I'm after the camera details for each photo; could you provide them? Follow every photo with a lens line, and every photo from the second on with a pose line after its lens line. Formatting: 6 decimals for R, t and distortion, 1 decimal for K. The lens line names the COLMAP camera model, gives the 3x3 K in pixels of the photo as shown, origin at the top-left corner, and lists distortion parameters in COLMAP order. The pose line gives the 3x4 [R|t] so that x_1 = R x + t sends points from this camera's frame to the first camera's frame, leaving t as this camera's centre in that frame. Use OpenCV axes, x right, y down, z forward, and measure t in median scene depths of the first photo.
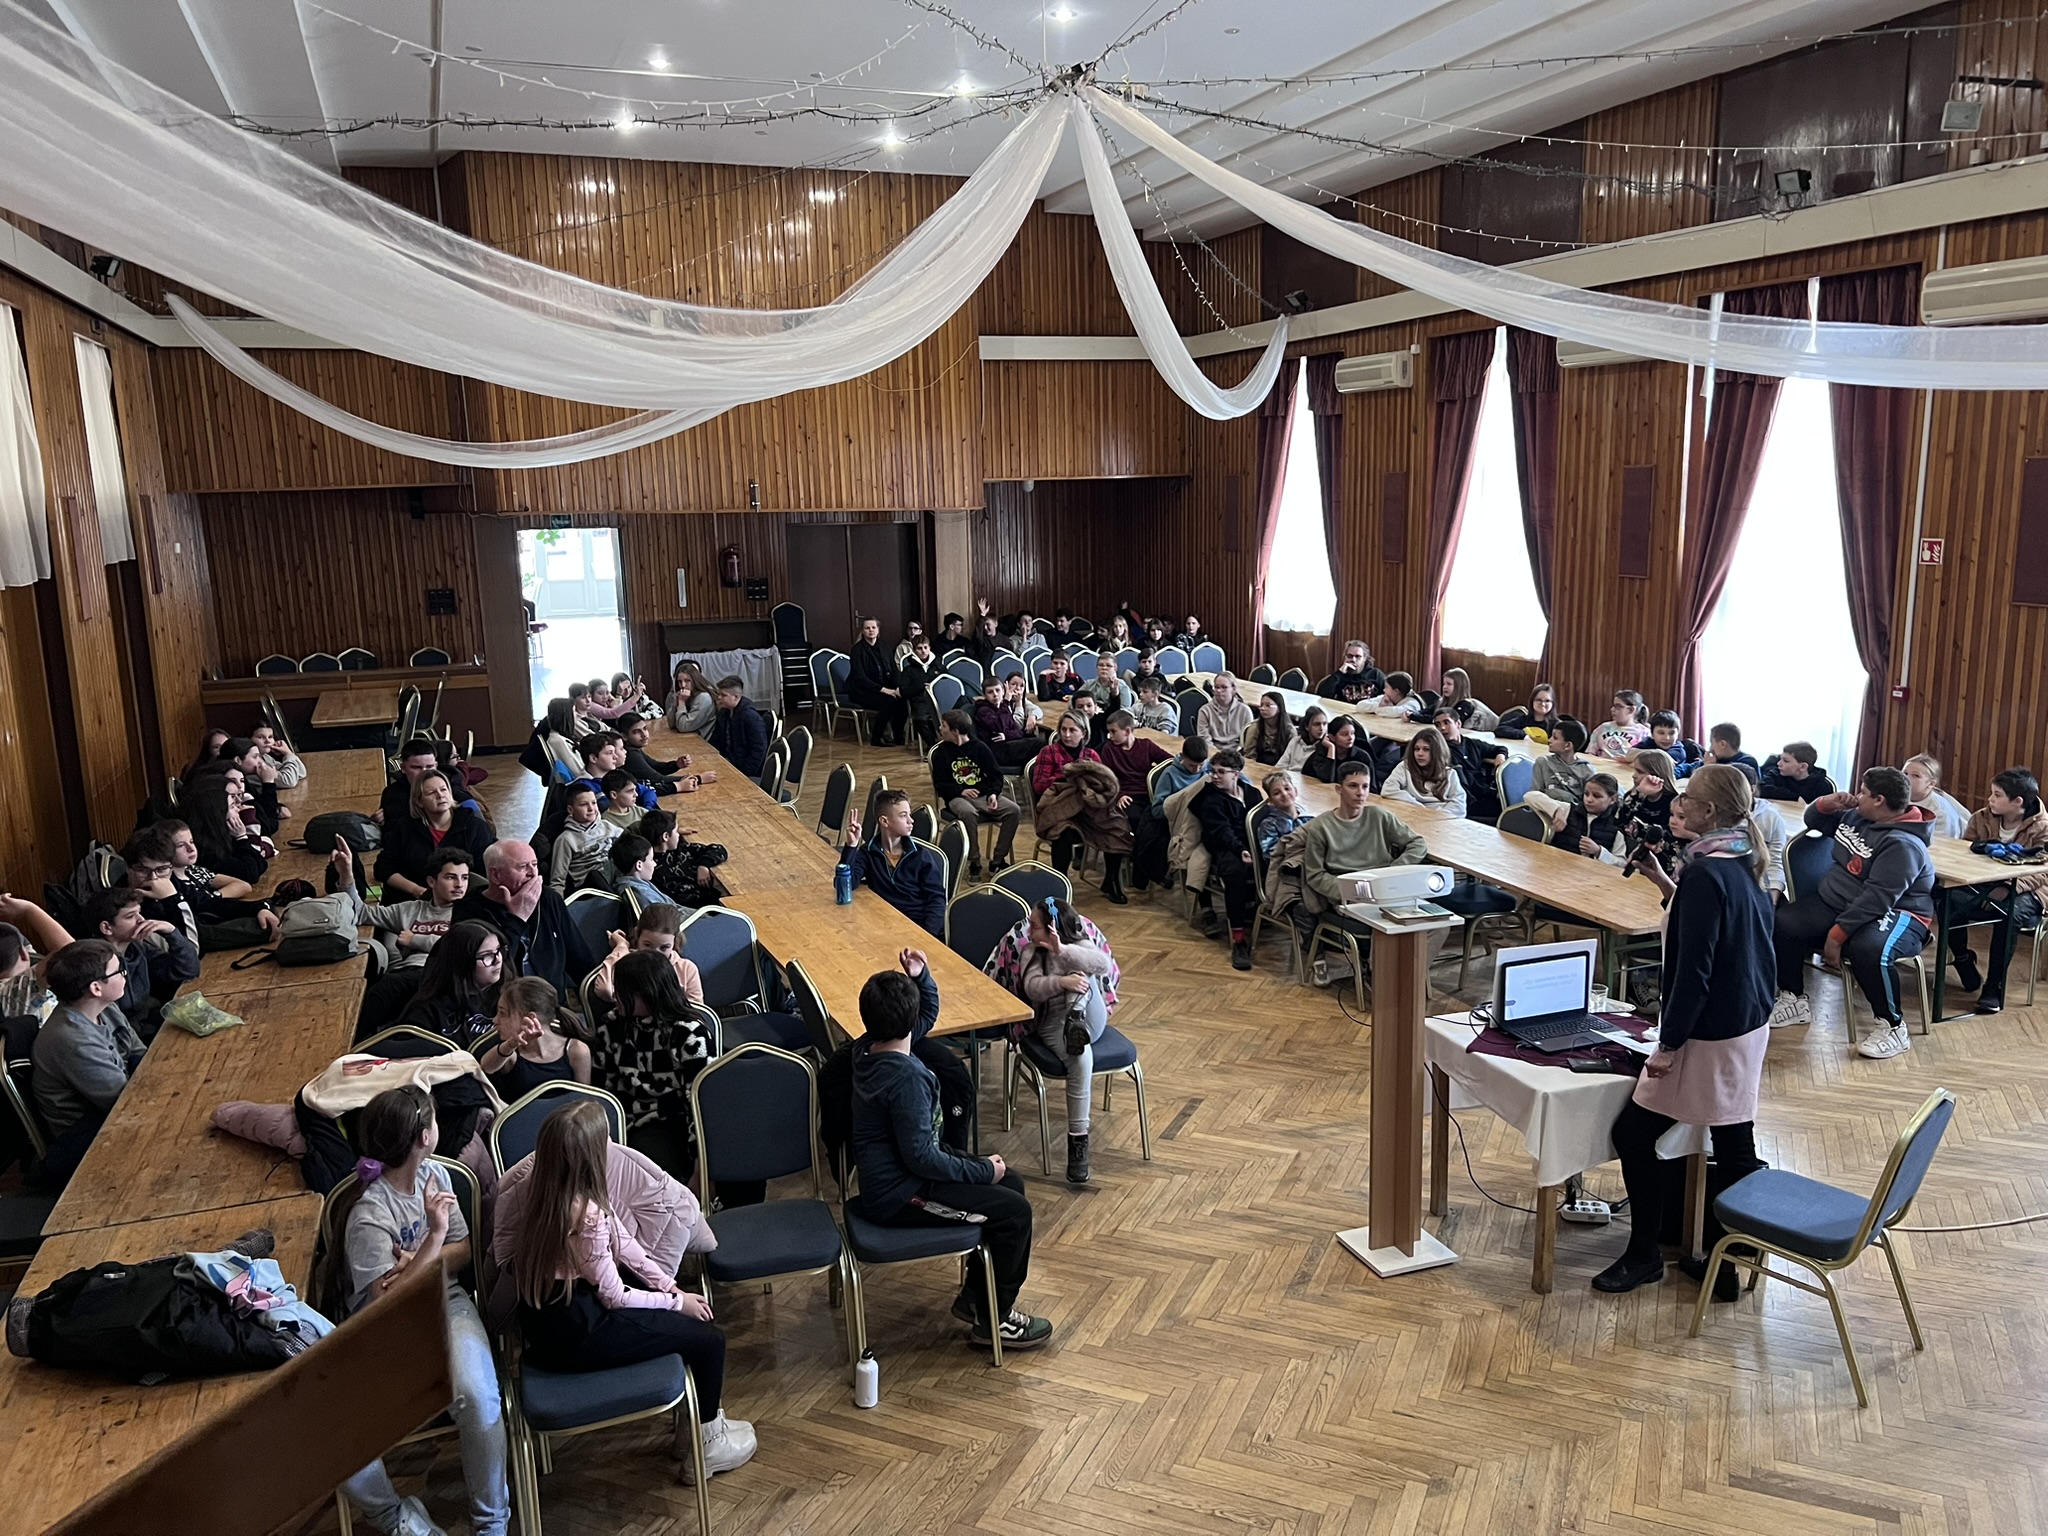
lens RADIAL K [[1530.3, 0, 1041.3], [0, 1530.3, 774.4], [0, 0, 1]] dist [0.045842, -0.055170]
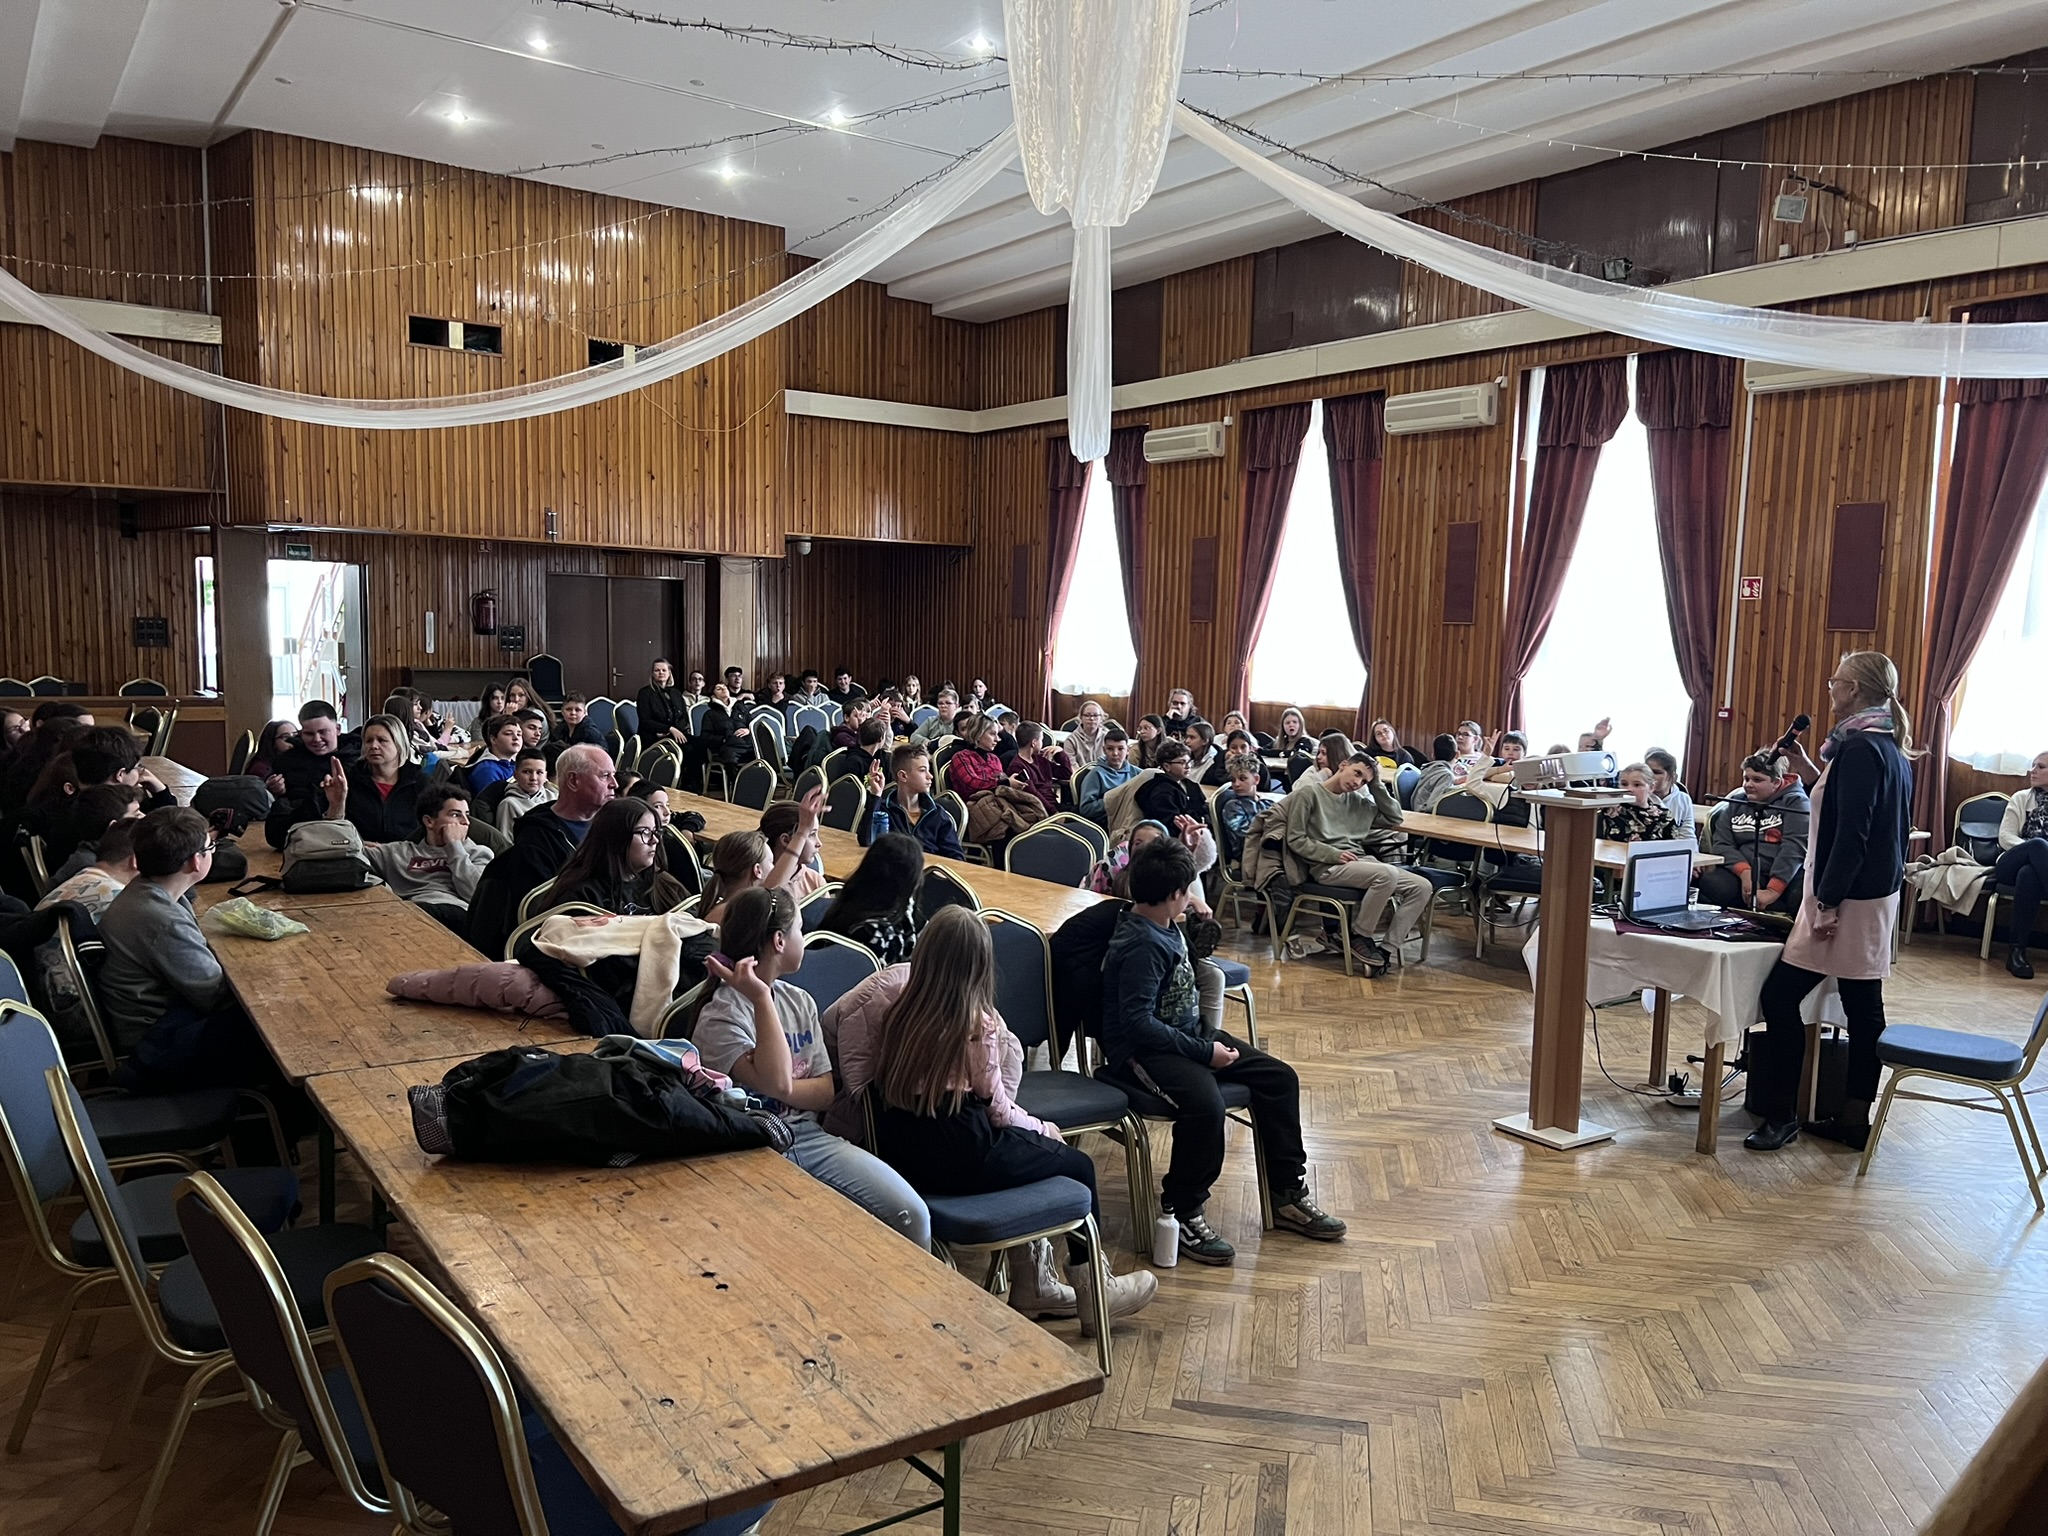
lens RADIAL K [[1530.3, 0, 1028.2], [0, 1530.3, 787.7], [0, 0, 1]] dist [0.045842, -0.055170]
pose [[0.969470, 0.020628, 0.244342, -0.212383], [-0.000048, 0.996471, -0.083937, 0.096254], [-0.245212, 0.081363, 0.966049, 0.041664]]
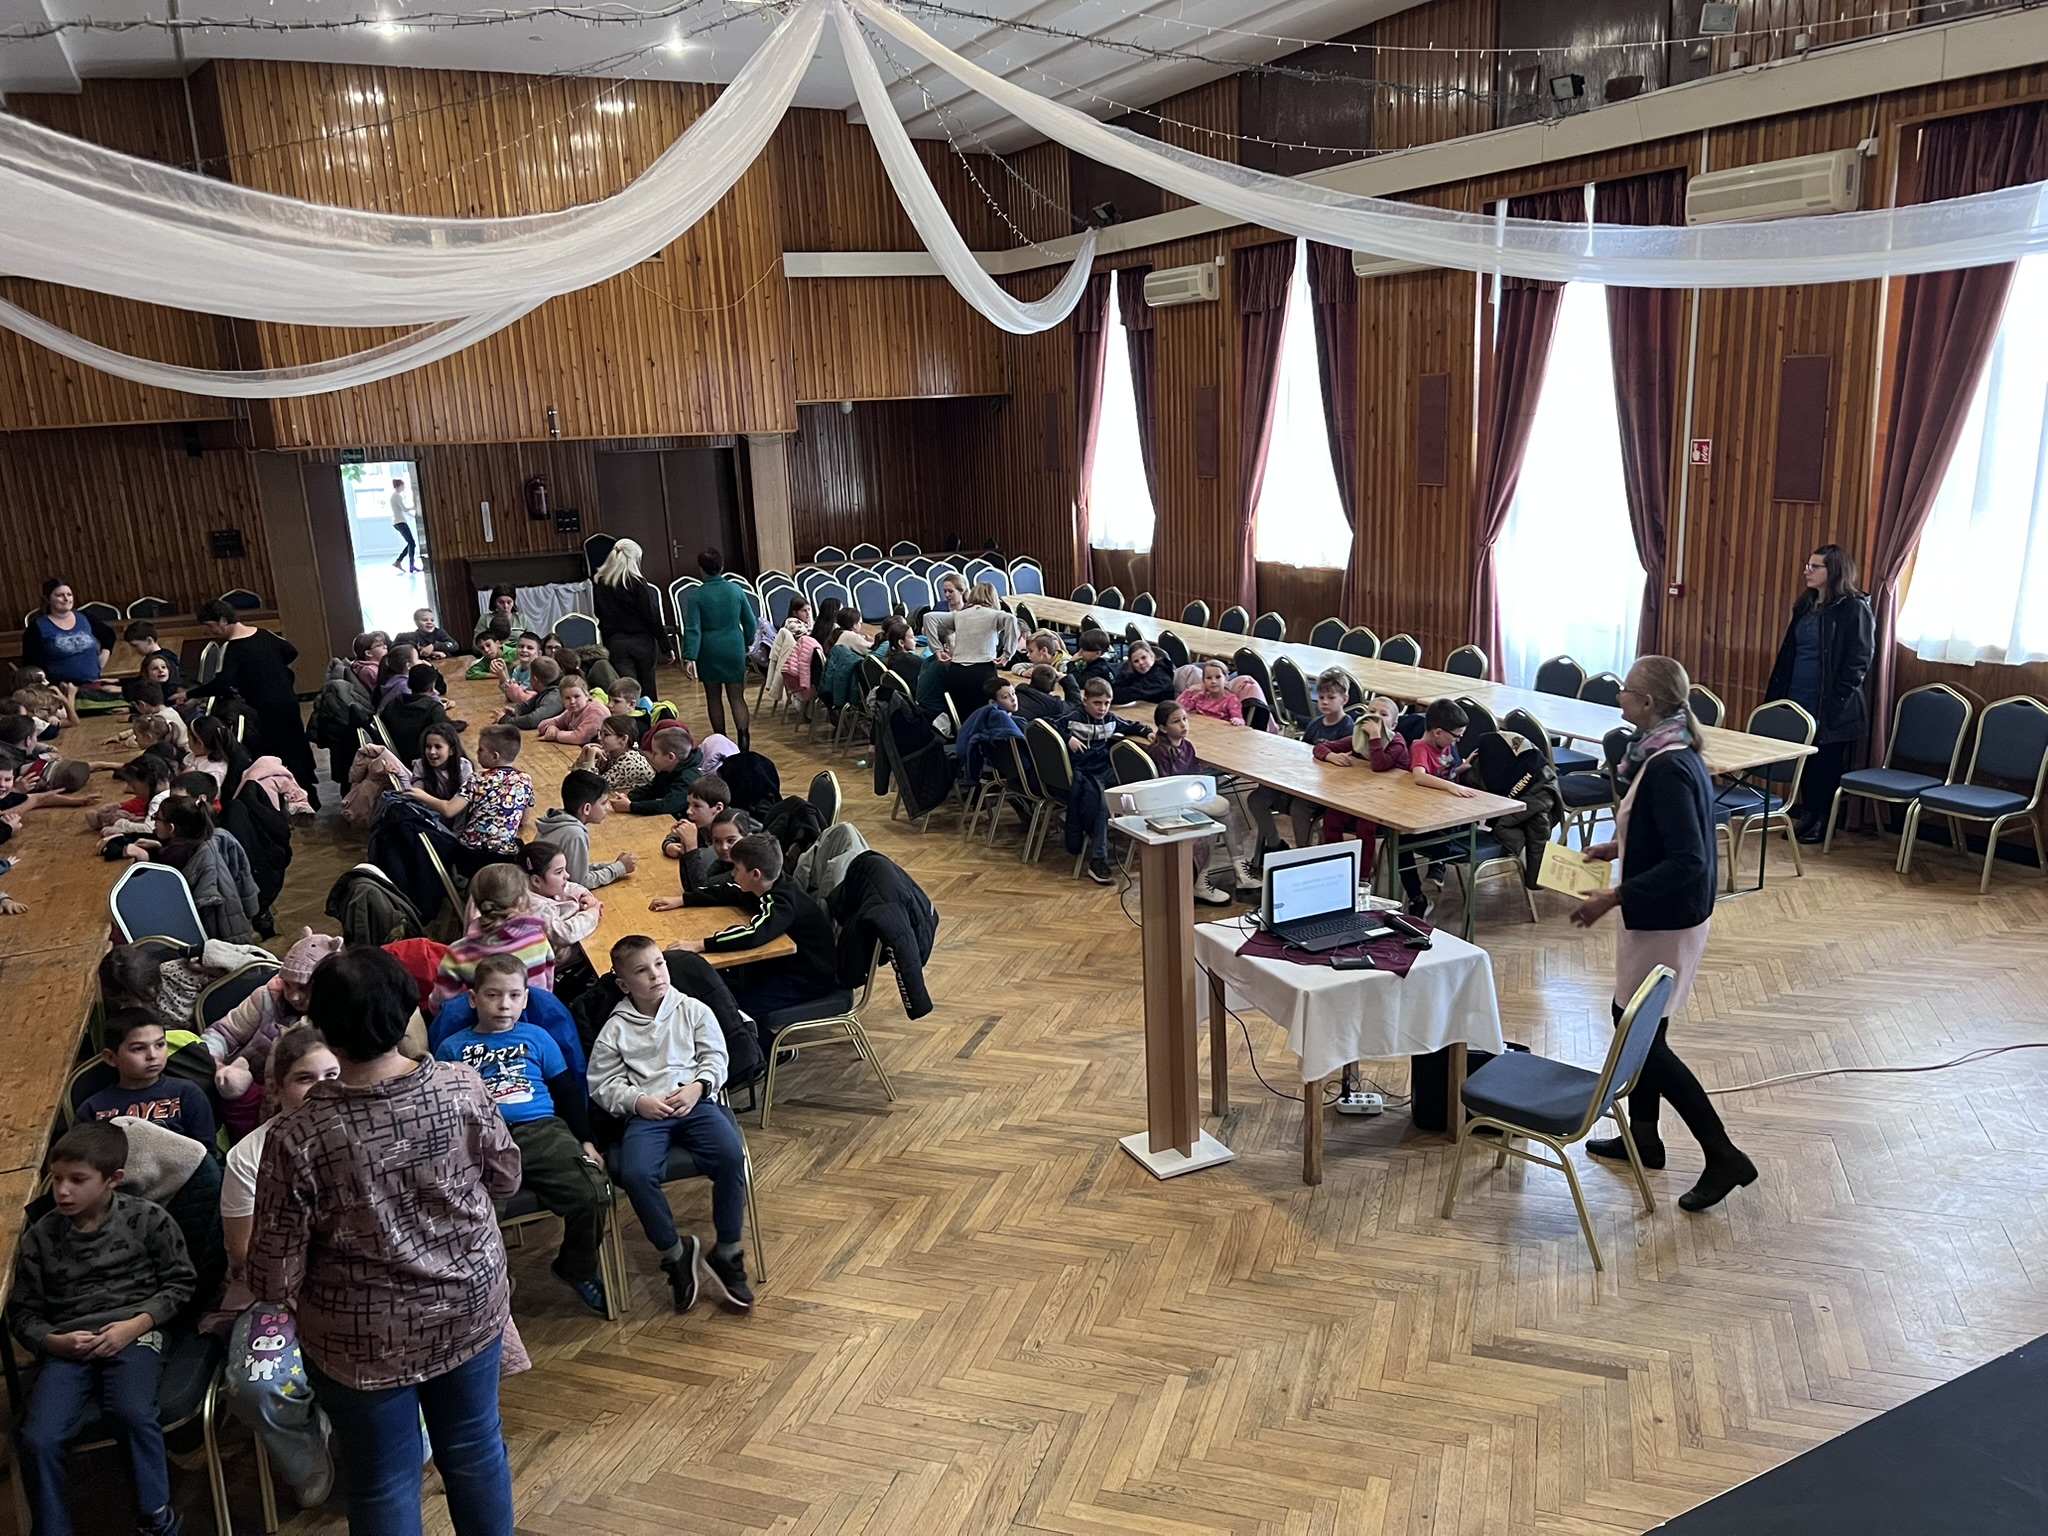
lens RADIAL K [[1530.3, 0, 1038.0], [0, 1530.3, 772.2], [0, 0, 1]] dist [0.045842, -0.055170]
pose [[0.995248, -0.042535, 0.087596, 0.034930], [0.038356, 0.998069, 0.048856, 0.002272], [-0.089505, -0.045264, 0.994957, 0.003511]]
